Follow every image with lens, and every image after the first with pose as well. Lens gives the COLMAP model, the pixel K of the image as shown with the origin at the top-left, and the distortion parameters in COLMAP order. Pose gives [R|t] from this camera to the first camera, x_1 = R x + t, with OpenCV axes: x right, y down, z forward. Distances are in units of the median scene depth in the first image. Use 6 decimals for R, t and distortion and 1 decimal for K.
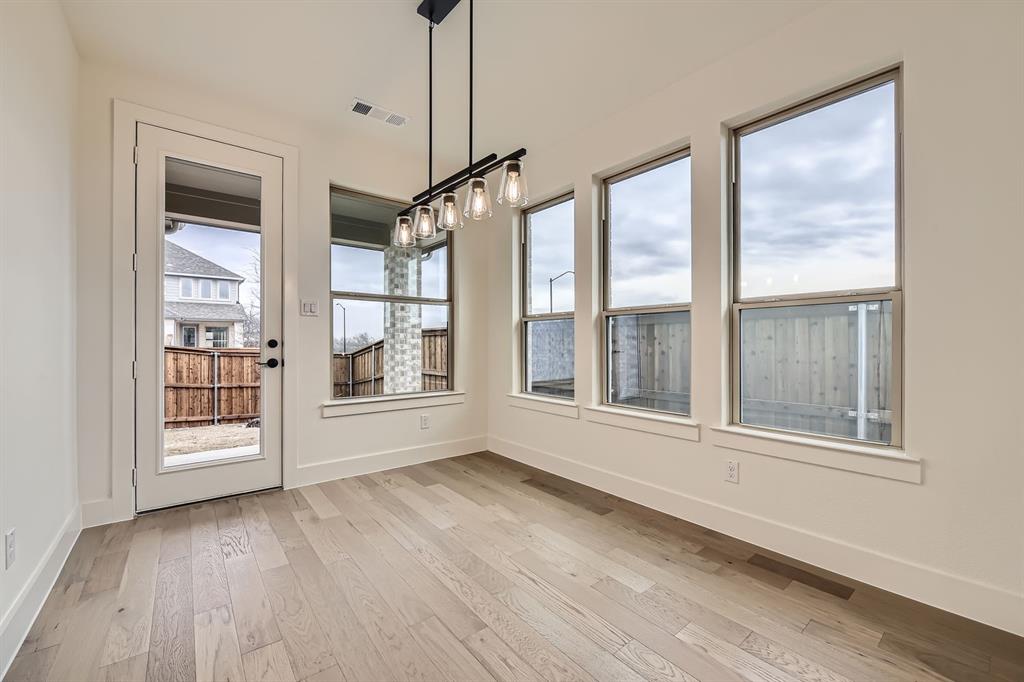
lens RADIAL K [[404.7, 0, 507.2], [0, 404.7, 344.2], [0, 0, 1]] dist [-0.005489, -0.000817]
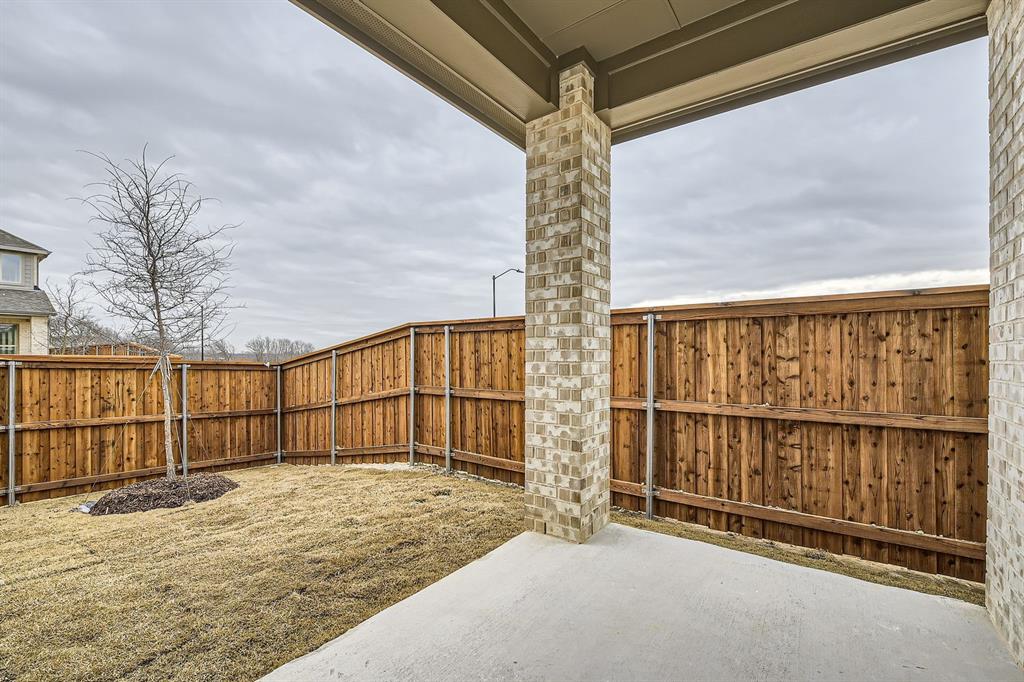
lens RADIAL K [[436.3, 0, 517.5], [0, 436.3, 355.2], [0, 0, 1]] dist [-0.010032, -0.000461]
pose [[0.965153, 0.003312, 0.261664, -0.247960], [-0.003476, 0.999994, 0.000165, 0.010166], [-0.261662, -0.001069, 0.965159, 0.310326]]
